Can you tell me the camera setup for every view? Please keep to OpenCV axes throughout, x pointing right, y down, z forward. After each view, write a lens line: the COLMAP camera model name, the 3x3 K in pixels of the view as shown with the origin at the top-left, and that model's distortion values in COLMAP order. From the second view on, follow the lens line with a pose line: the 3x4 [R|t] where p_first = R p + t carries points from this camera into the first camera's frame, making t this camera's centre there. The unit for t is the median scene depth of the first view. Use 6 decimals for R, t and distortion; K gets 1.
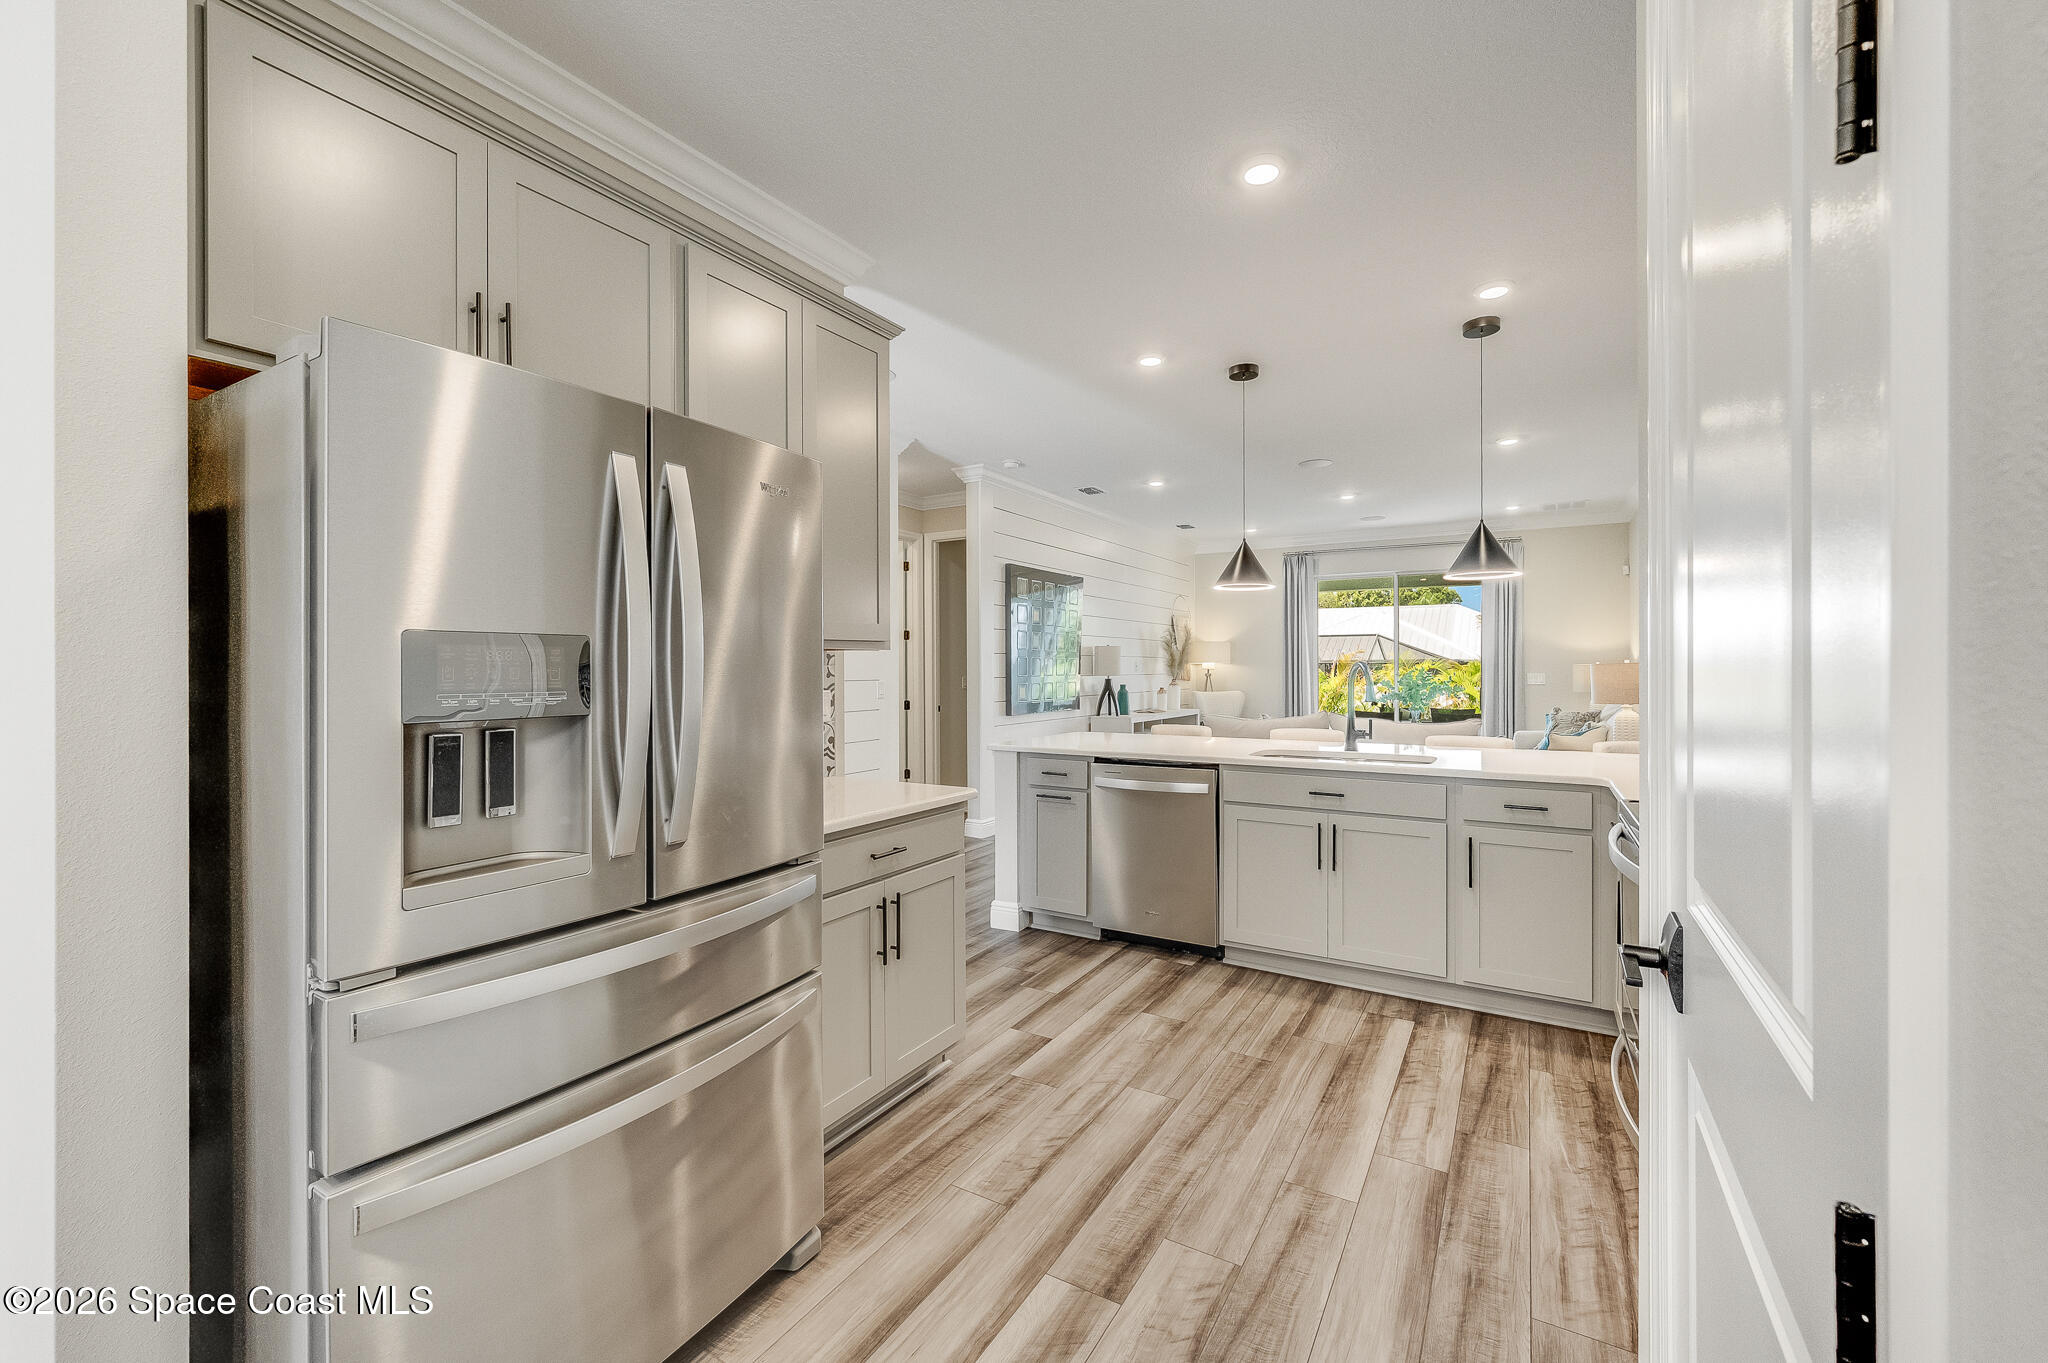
lens RADIAL K [[822.0, 0, 1029.8], [0, 822.0, 665.7], [0, 0, 1]] dist [-0.001533, -0.000141]
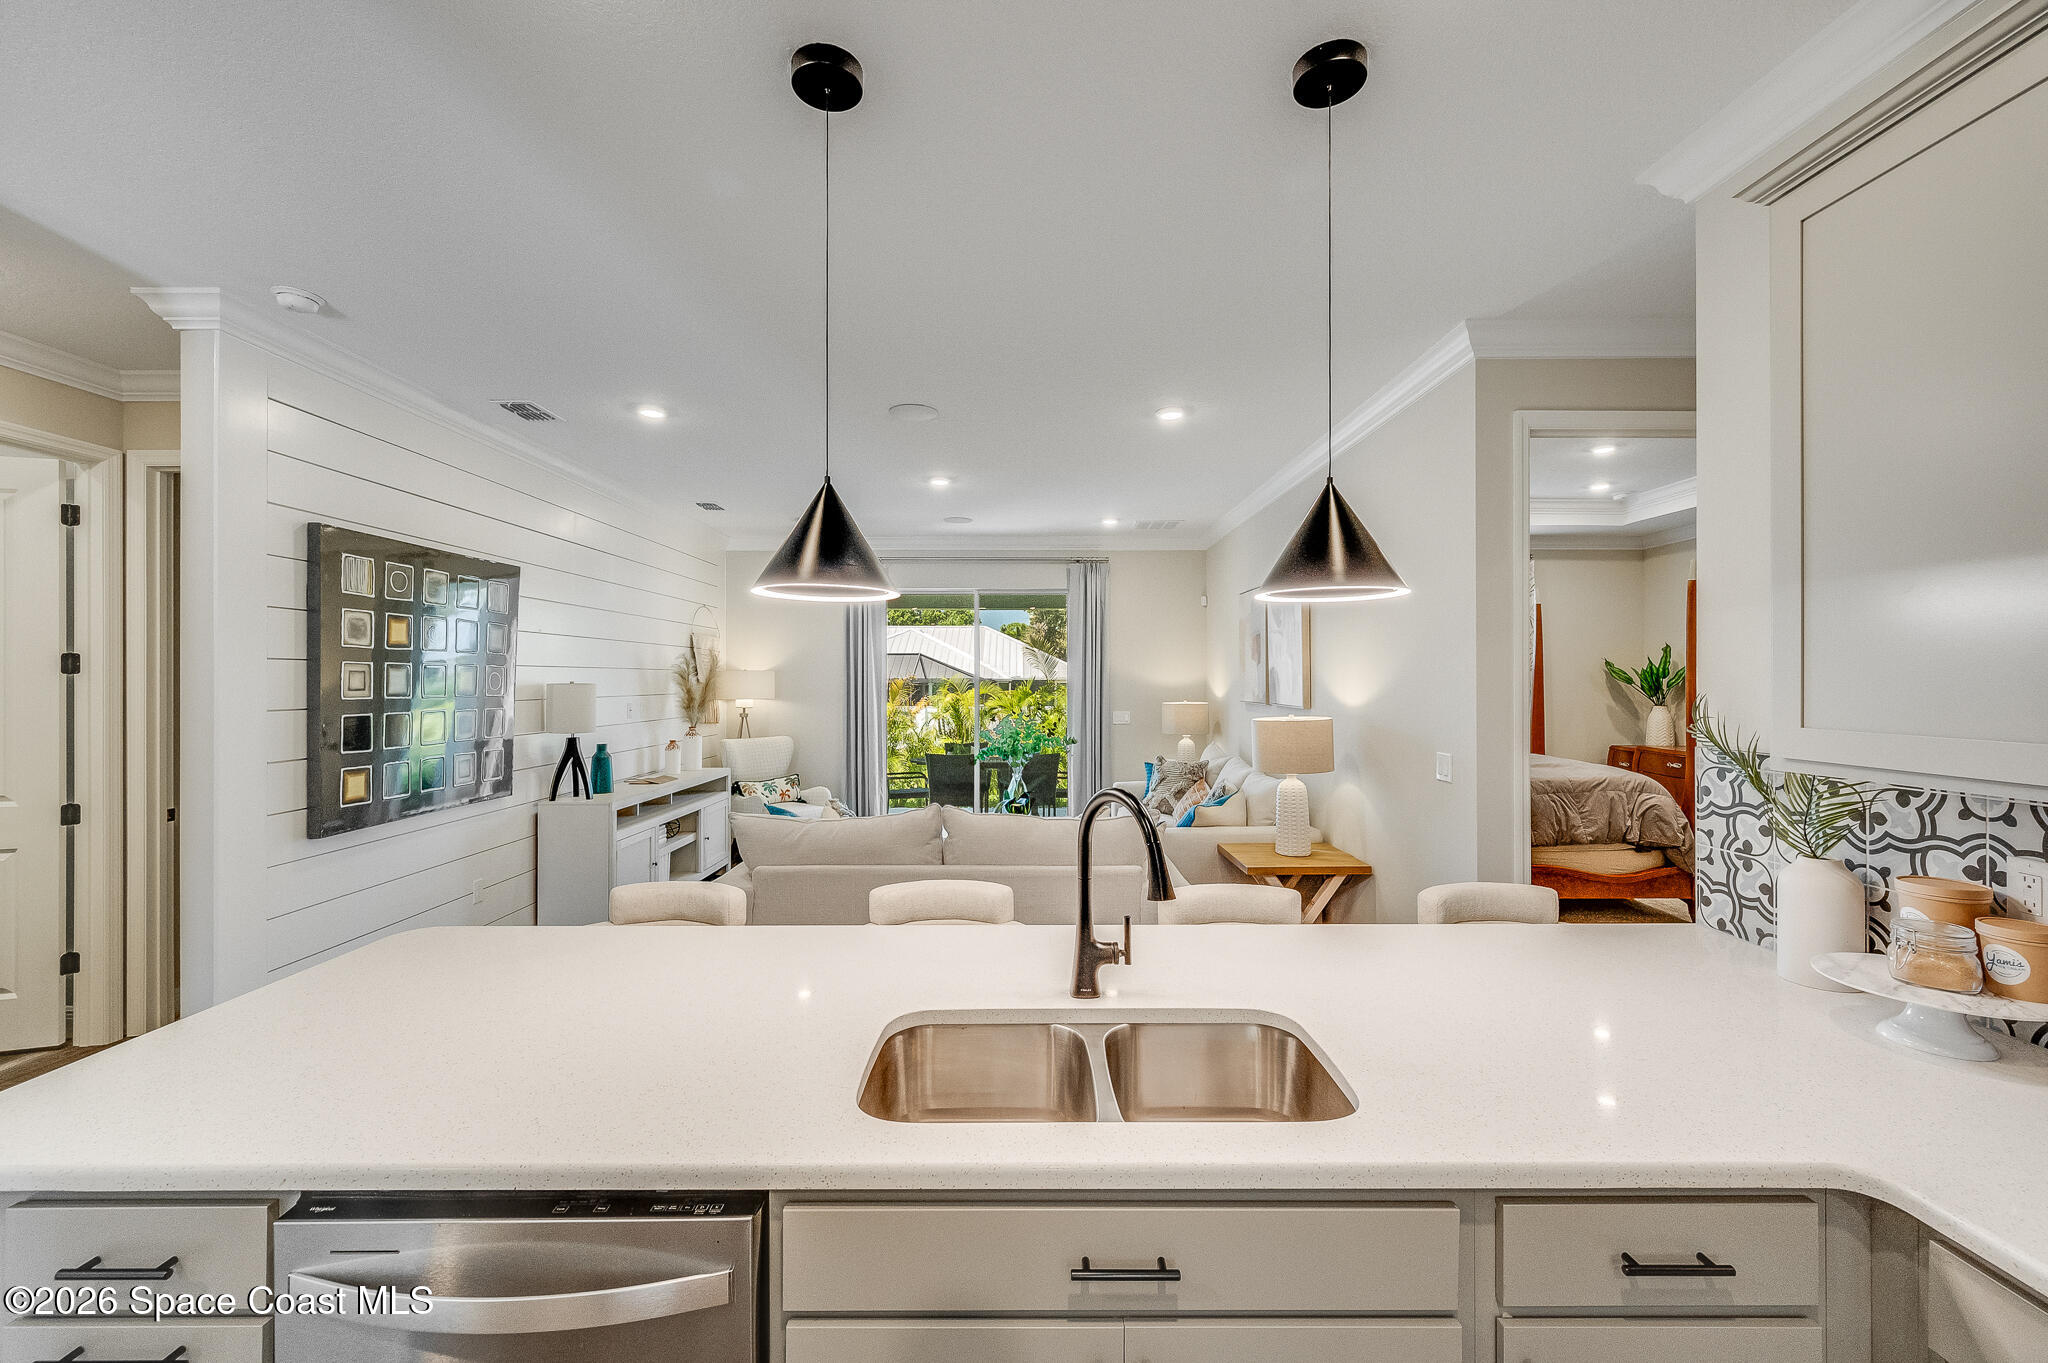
lens RADIAL K [[822.0, 0, 1027.3], [0, 822.0, 677.7], [0, 0, 1]] dist [-0.001533, -0.000141]
pose [[0.855922, 0.002785, 0.517098, 0.069174], [-0.001833, 0.999996, -0.002353, -0.027367], [-0.517102, 0.001066, 0.855923, 0.308552]]
